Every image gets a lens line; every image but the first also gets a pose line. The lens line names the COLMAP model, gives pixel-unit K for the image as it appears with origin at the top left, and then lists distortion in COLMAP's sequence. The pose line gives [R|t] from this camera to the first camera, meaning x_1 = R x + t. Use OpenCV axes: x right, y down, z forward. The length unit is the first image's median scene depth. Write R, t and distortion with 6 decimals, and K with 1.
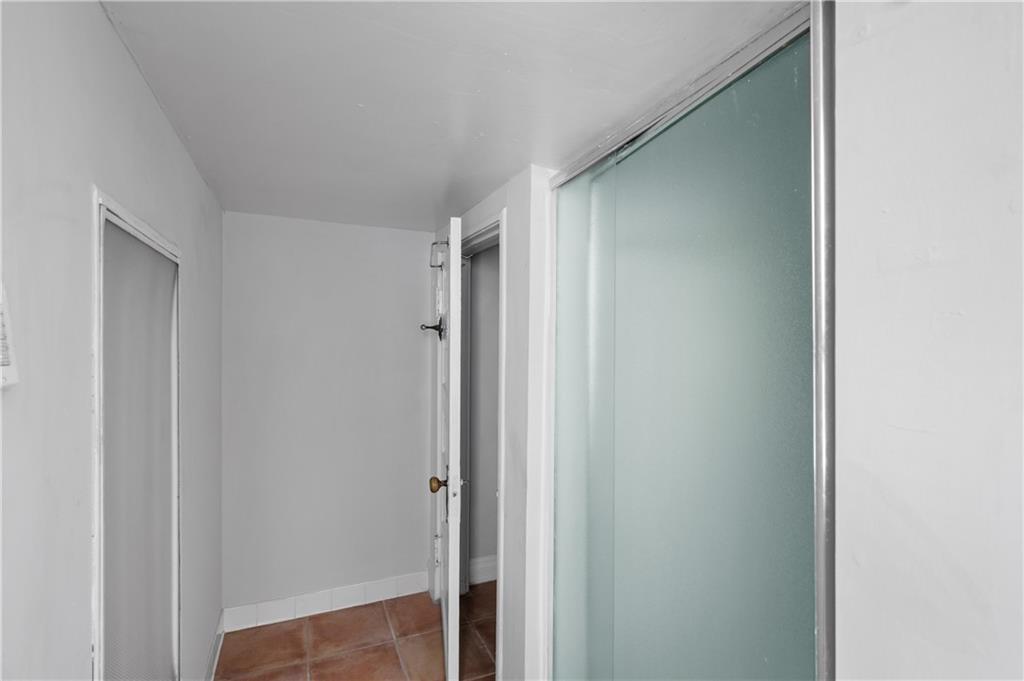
lens RADIAL K [[467.6, 0, 516.4], [0, 467.6, 344.6], [0, 0, 1]] dist [-0.000150, -0.000183]
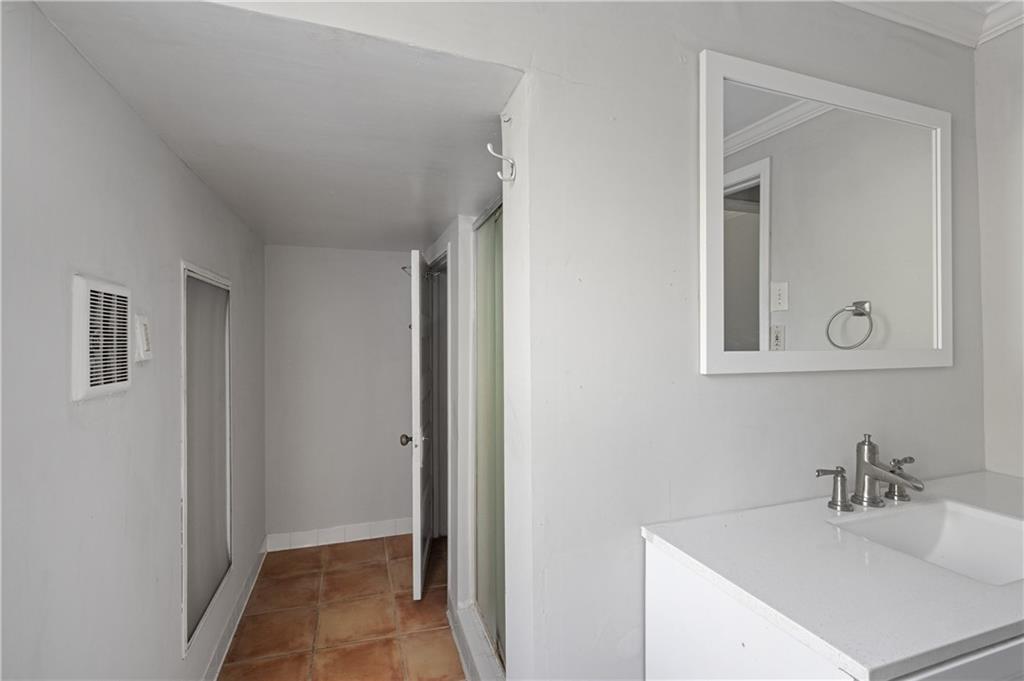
lens RADIAL K [[454.9, 0, 512.9], [0, 454.9, 335.3], [0, 0, 1]] dist [0.001555, 0.000195]
pose [[0.995269, -0.011693, -0.096457, 0.285532], [0.010786, 0.999893, -0.009917, 0.003004], [0.096562, 0.008830, 0.995288, -0.330564]]
